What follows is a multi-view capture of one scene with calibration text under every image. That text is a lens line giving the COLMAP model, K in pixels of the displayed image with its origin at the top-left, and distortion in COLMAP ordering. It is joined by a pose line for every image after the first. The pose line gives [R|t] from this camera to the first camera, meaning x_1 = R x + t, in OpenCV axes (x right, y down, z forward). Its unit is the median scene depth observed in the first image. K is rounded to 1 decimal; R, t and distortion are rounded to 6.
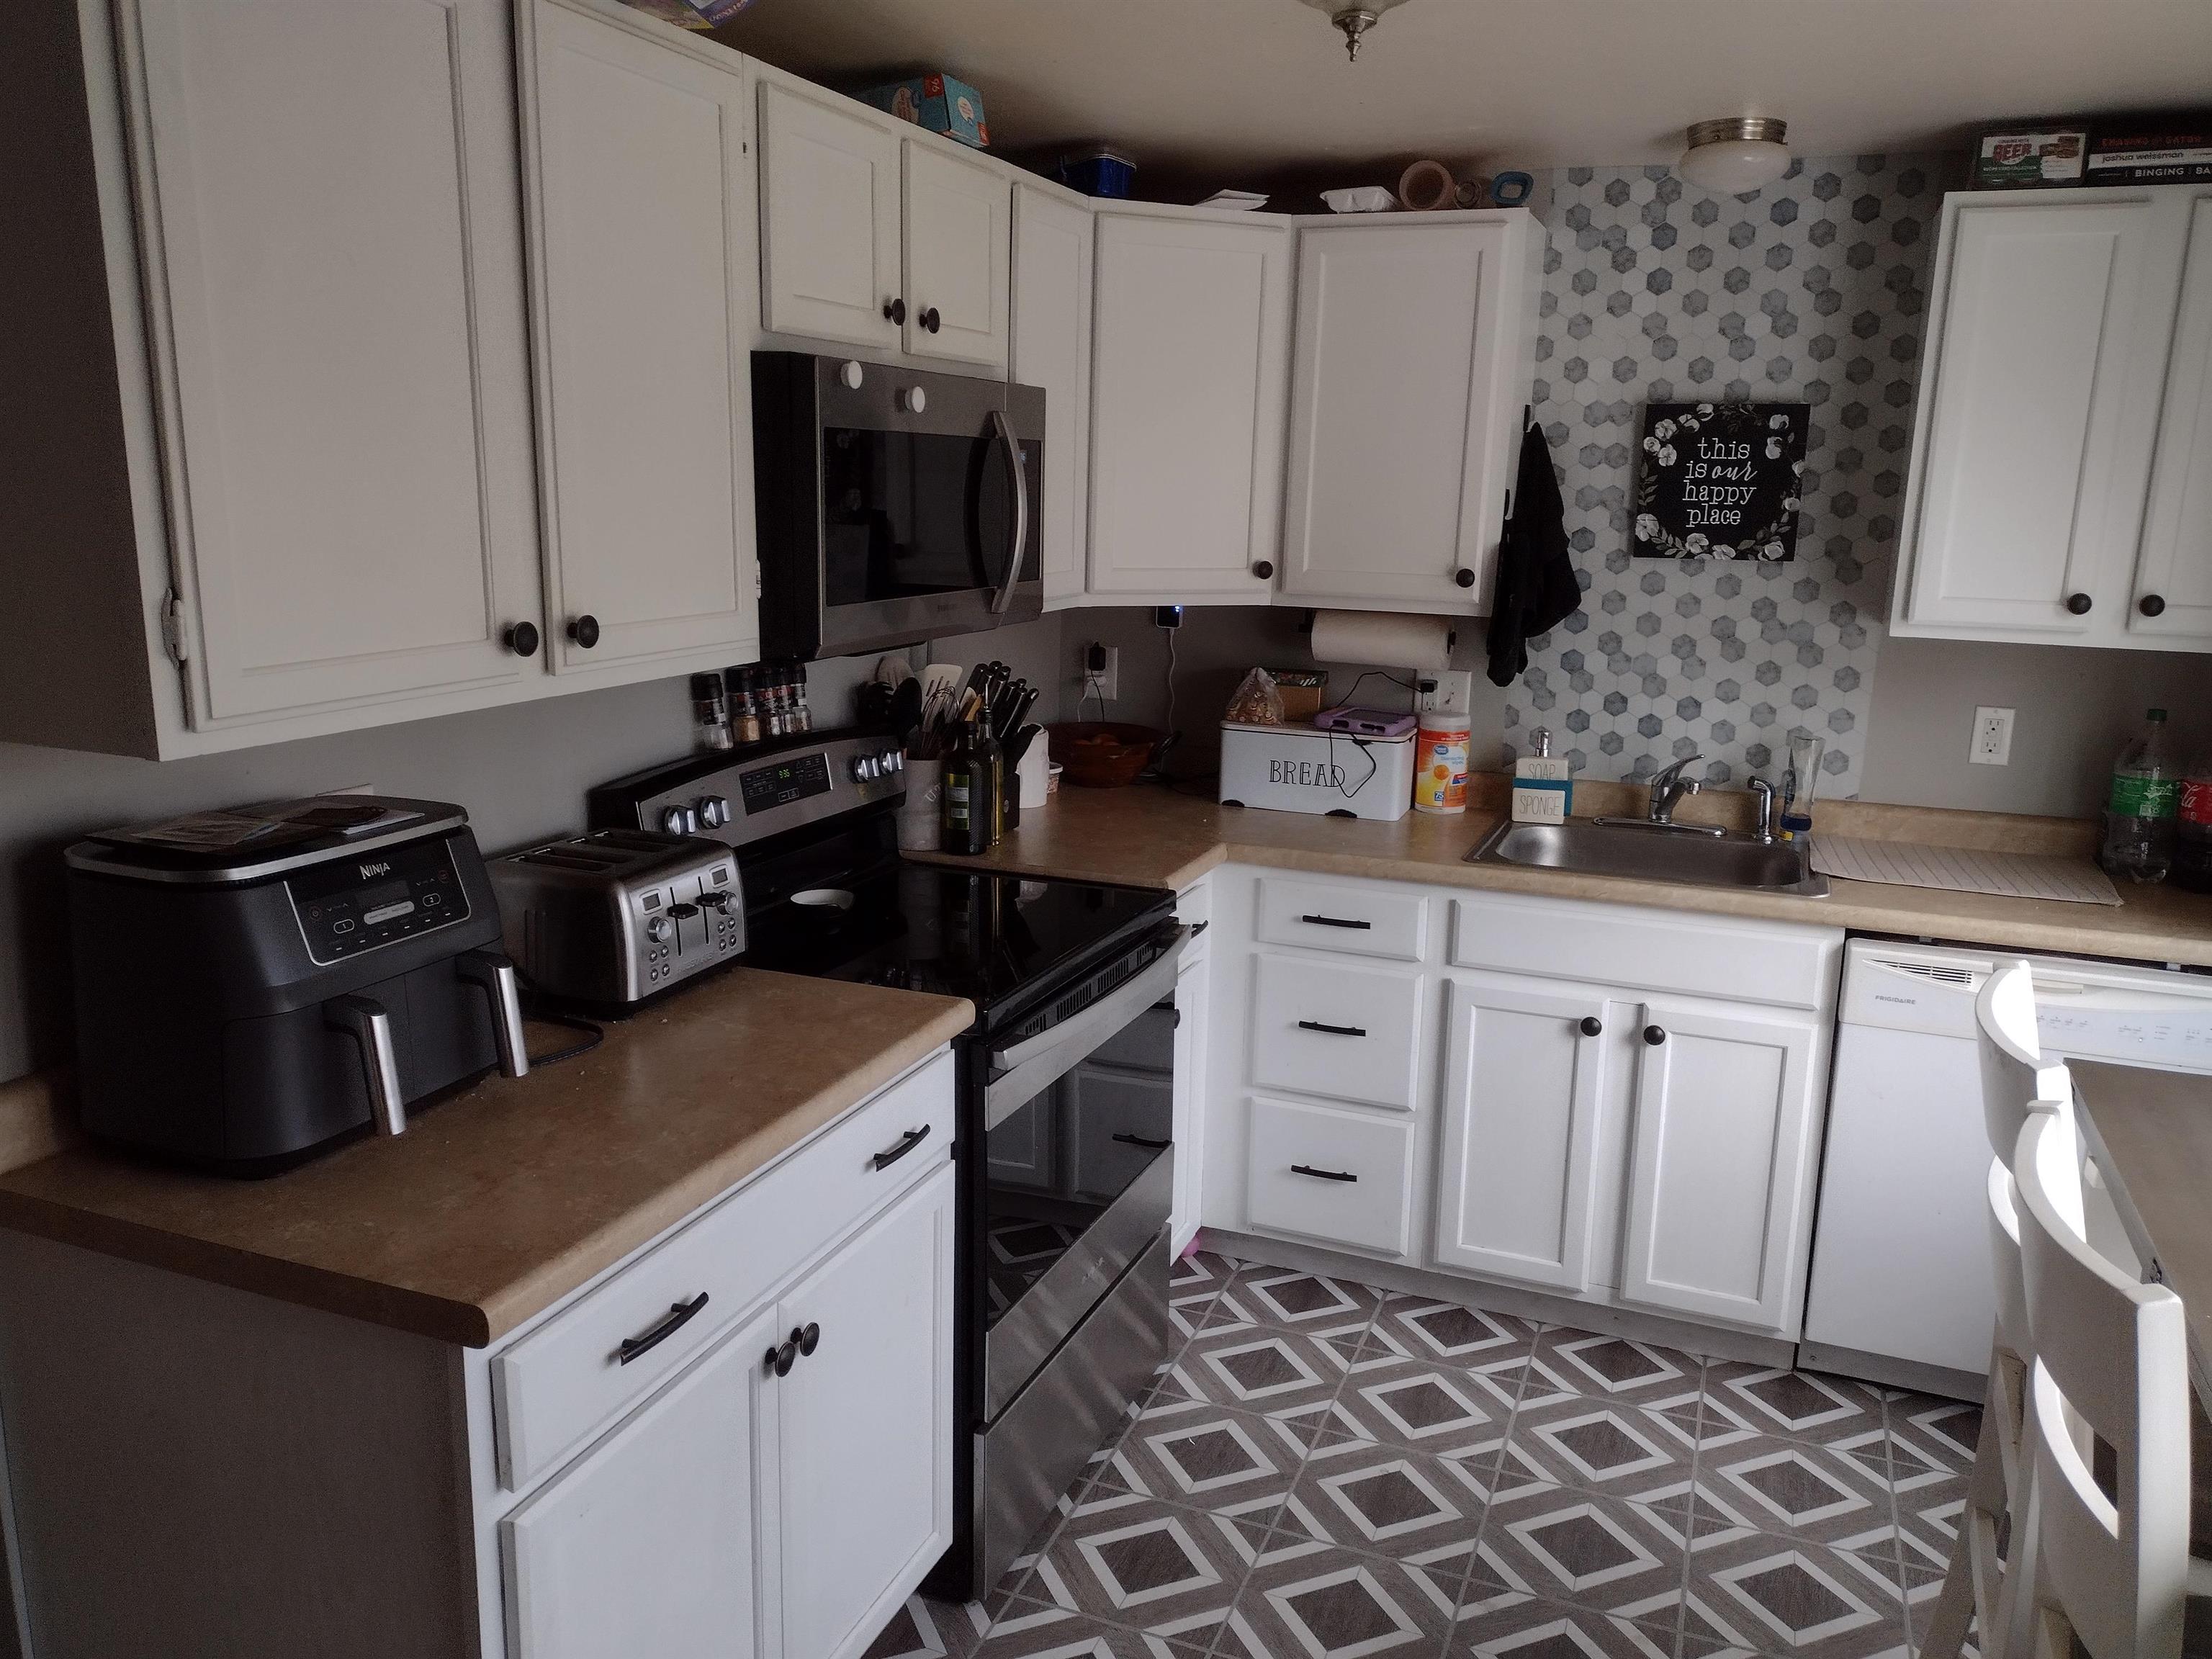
lens RADIAL K [[1694.1, 0, 1106.0], [0, 1694.1, 829.5], [0, 0, 1]] dist [0.040373, -0.045924]
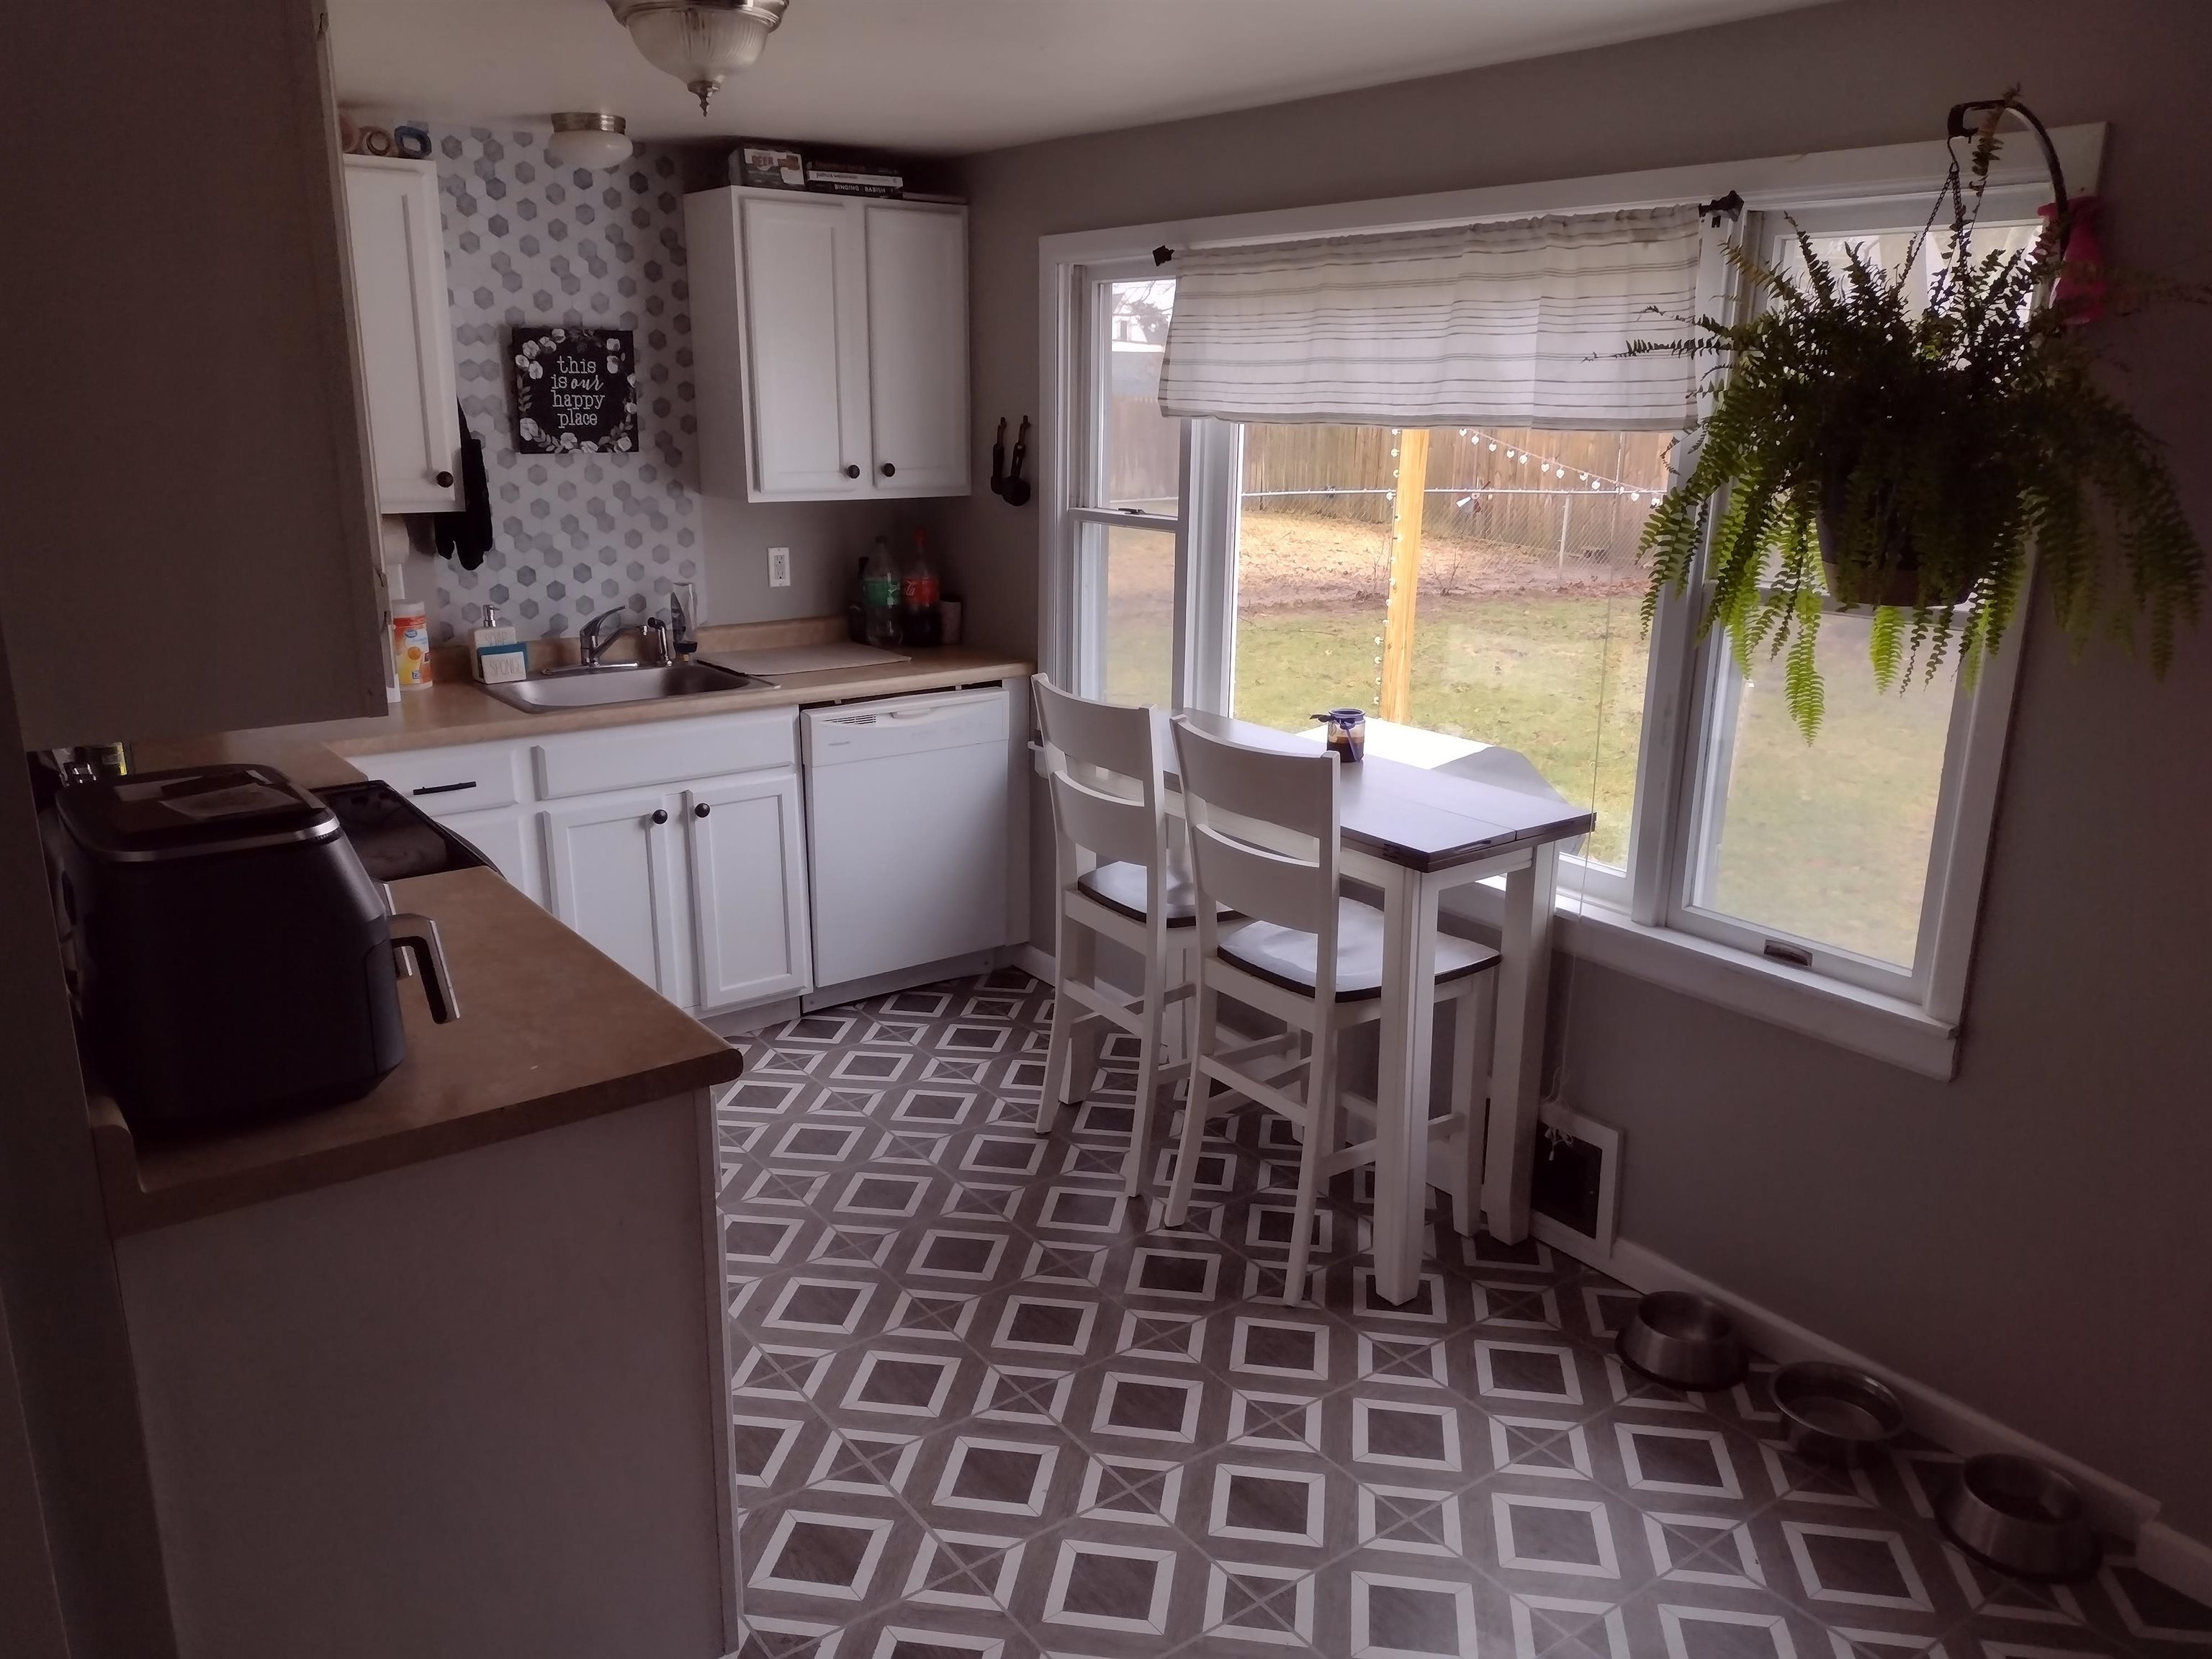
lens RADIAL K [[1662.1, 0, 1155.1], [0, 1662.1, 846.6], [0, 0, 1]] dist [0.086071, -0.155720]
pose [[0.498096, -0.251587, 0.829822, -0.557682], [0.175997, 0.966397, 0.187352, -0.034439], [-0.849073, 0.052727, 0.525638, -0.010319]]
